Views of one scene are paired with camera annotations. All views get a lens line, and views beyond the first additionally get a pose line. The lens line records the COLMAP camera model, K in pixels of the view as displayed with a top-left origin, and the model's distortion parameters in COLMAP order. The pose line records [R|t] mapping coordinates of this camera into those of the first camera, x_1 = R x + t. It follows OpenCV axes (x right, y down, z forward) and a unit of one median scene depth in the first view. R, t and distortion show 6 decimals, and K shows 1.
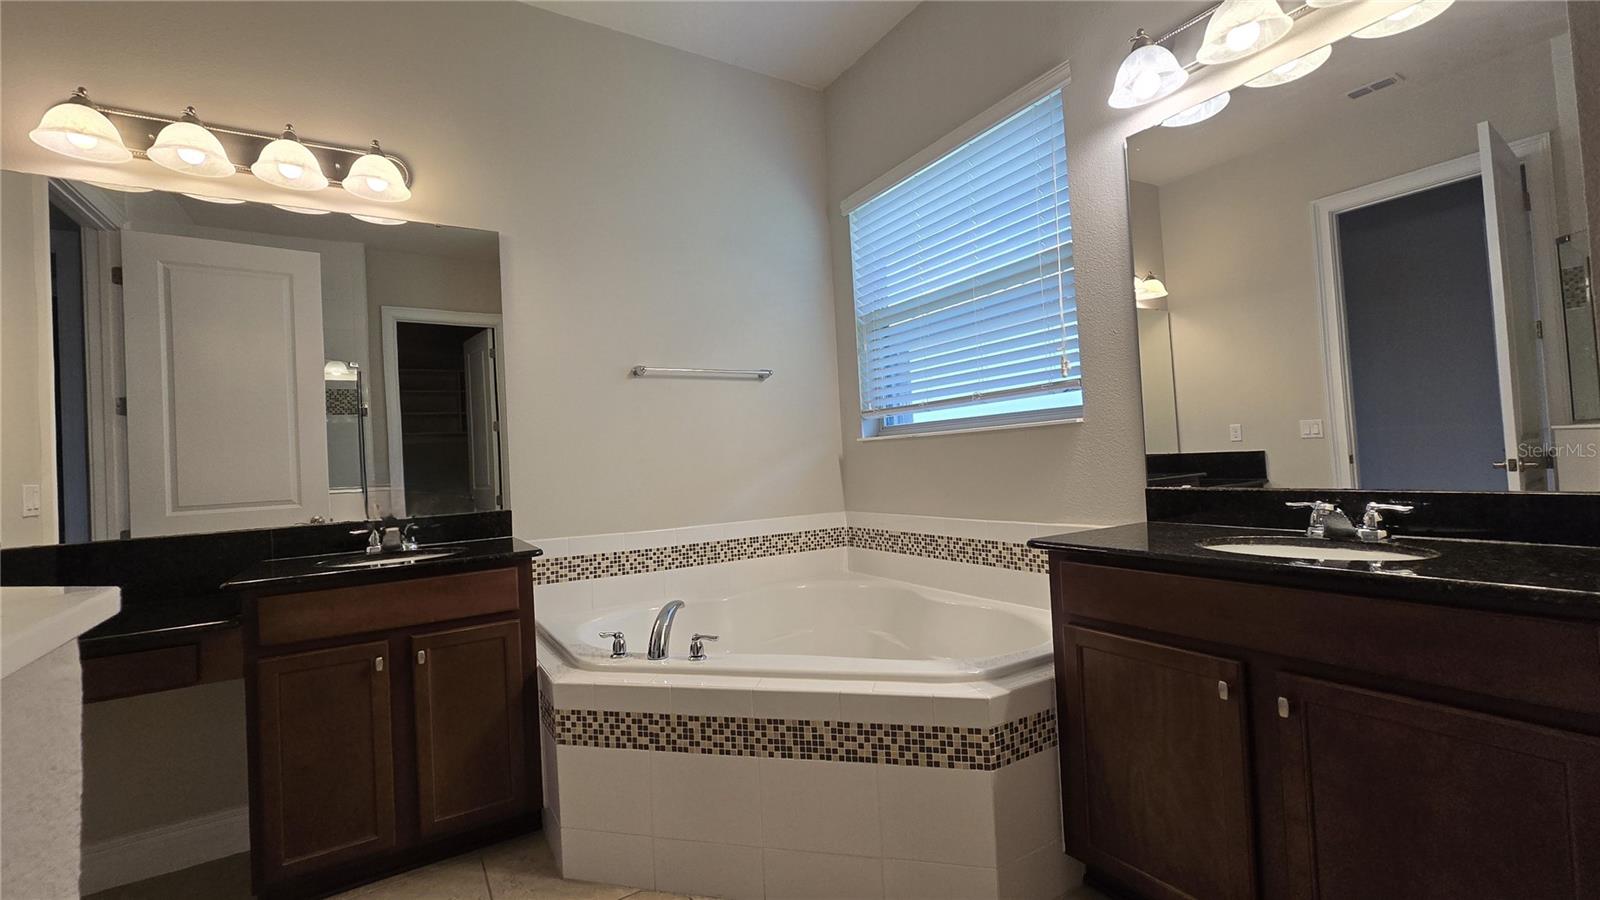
lens RADIAL K [[655.6, 0, 795.7], [0, 655.6, 448.6], [0, 0, 1]] dist [-0.003337, 0.002296]
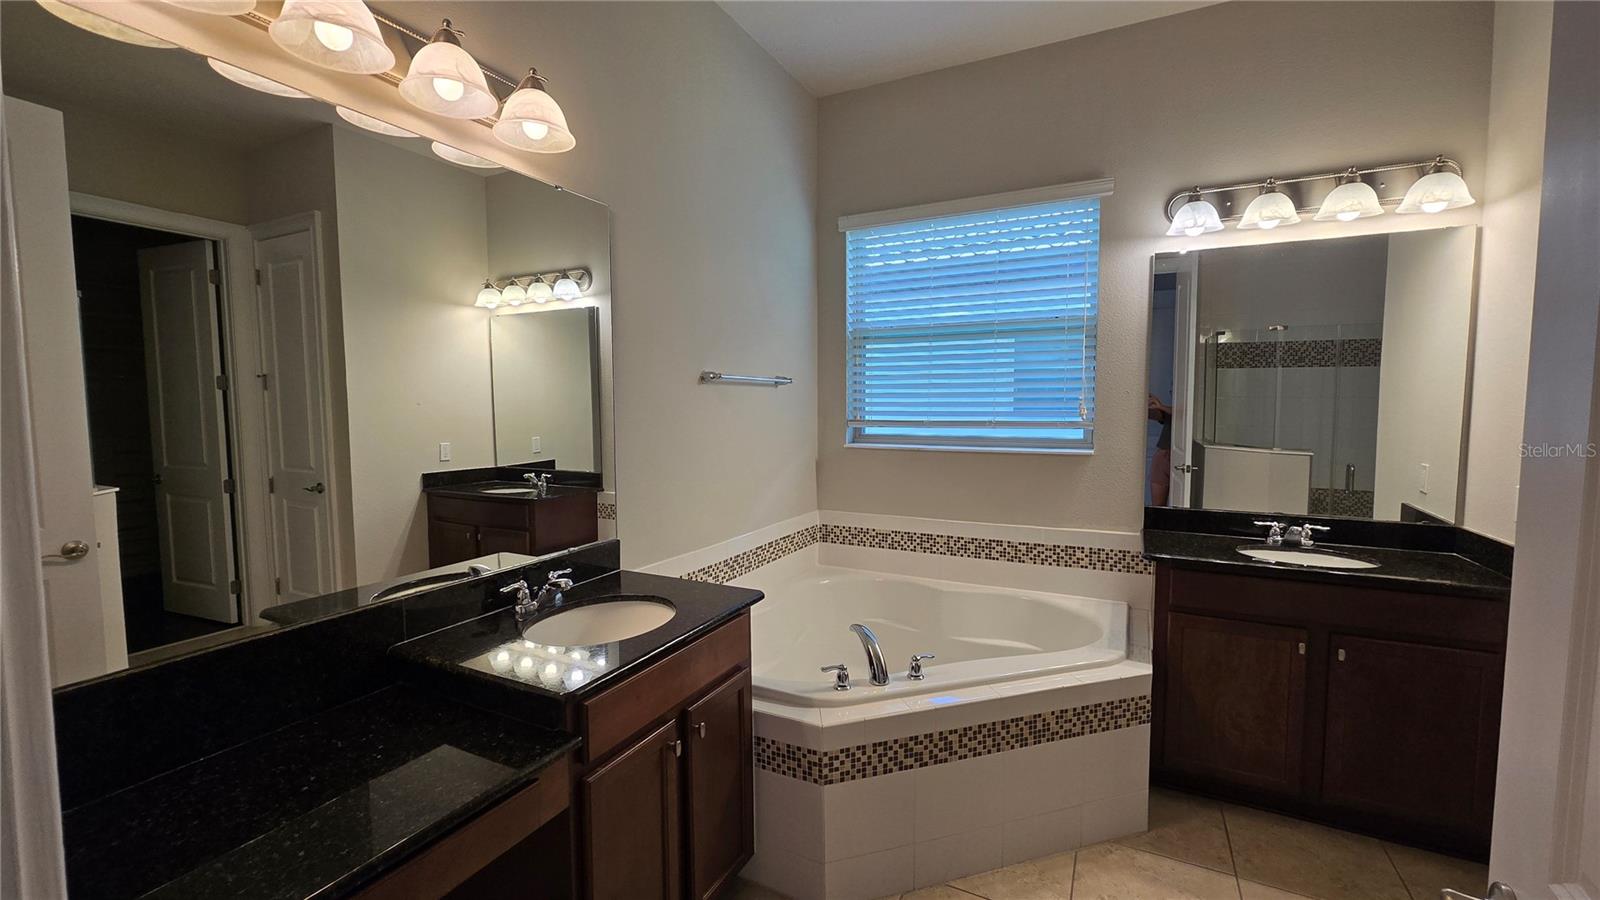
lens RADIAL K [[655.6, 0, 784.8], [0, 655.6, 446.6], [0, 0, 1]] dist [-0.003337, 0.002296]
pose [[0.851919, 0.013189, 0.523508, -0.948214], [-0.051242, 0.996985, 0.058268, -0.120111], [-0.521161, -0.076465, 0.850026, 0.222015]]
